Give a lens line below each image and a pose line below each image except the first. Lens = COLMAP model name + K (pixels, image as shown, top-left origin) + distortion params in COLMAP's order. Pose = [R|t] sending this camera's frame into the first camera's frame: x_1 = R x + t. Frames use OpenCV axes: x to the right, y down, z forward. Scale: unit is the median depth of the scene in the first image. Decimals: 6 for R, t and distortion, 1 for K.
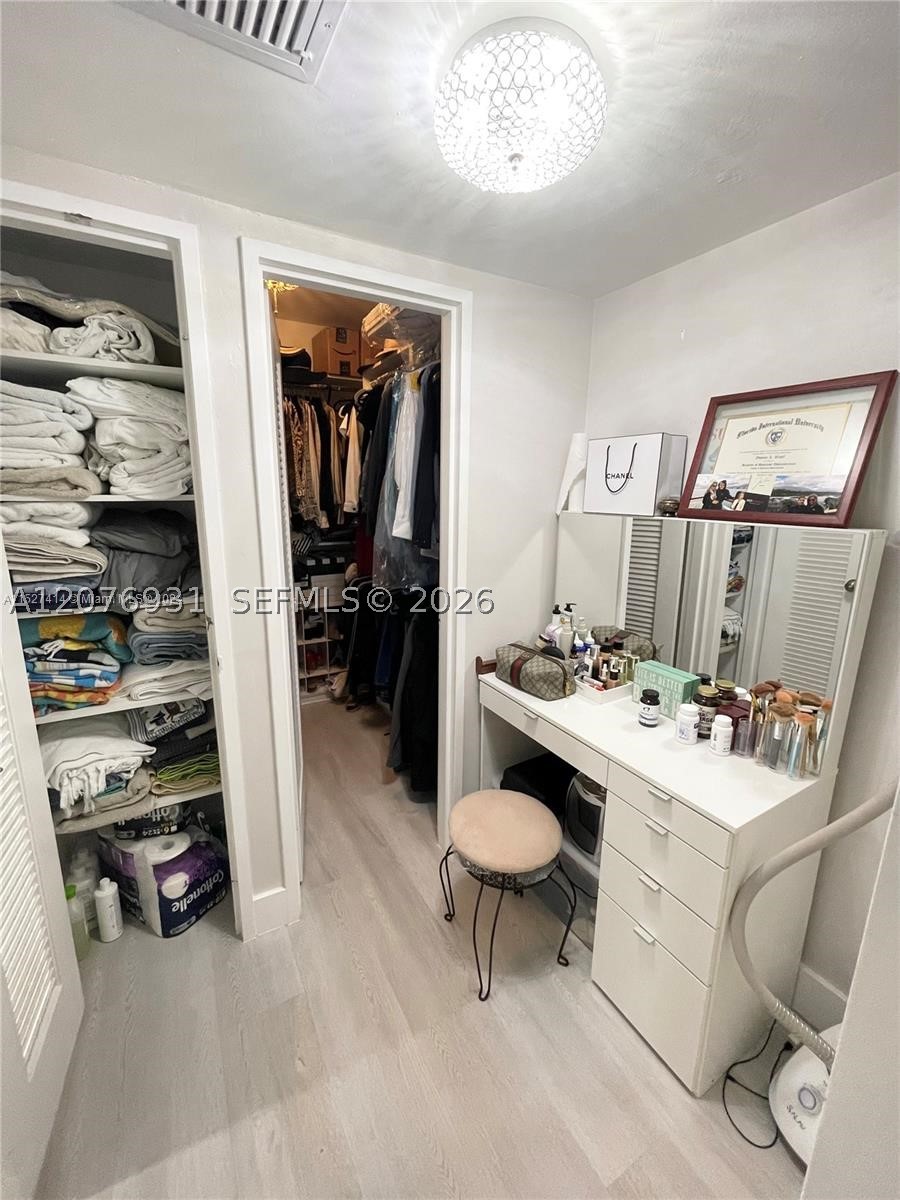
lens RADIAL K [[486.3, 0, 447.8], [0, 486.3, 600.1], [0, 0, 1]] dist [0.000911, 0.000003]
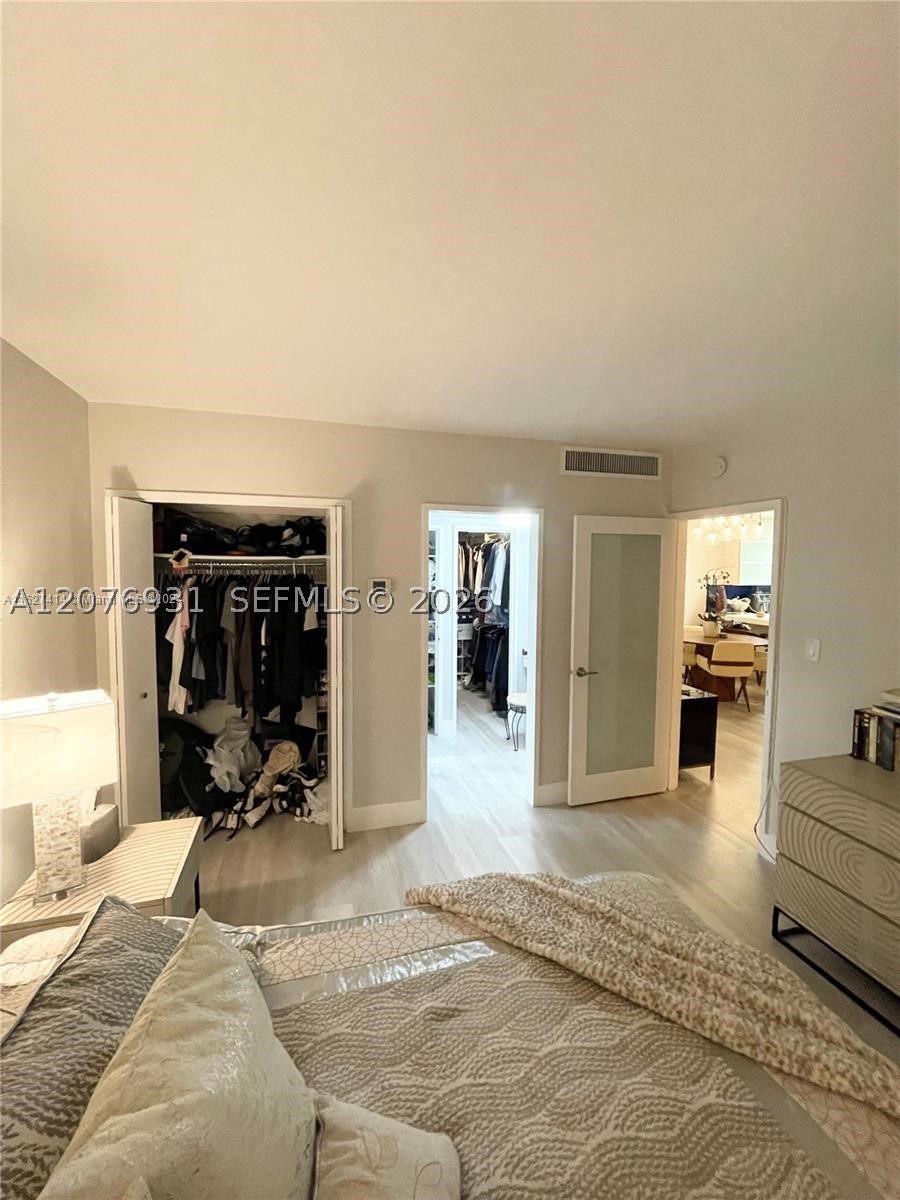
lens RADIAL K [[486.3, 0, 452.9], [0, 486.3, 599.4], [0, 0, 1]] dist [0.000911, 0.000003]
pose [[0.973030, 0.009322, -0.230489, 0.211891], [-0.043106, 0.988931, -0.141978, 0.170495], [0.226614, 0.148084, 0.962661, -1.204878]]
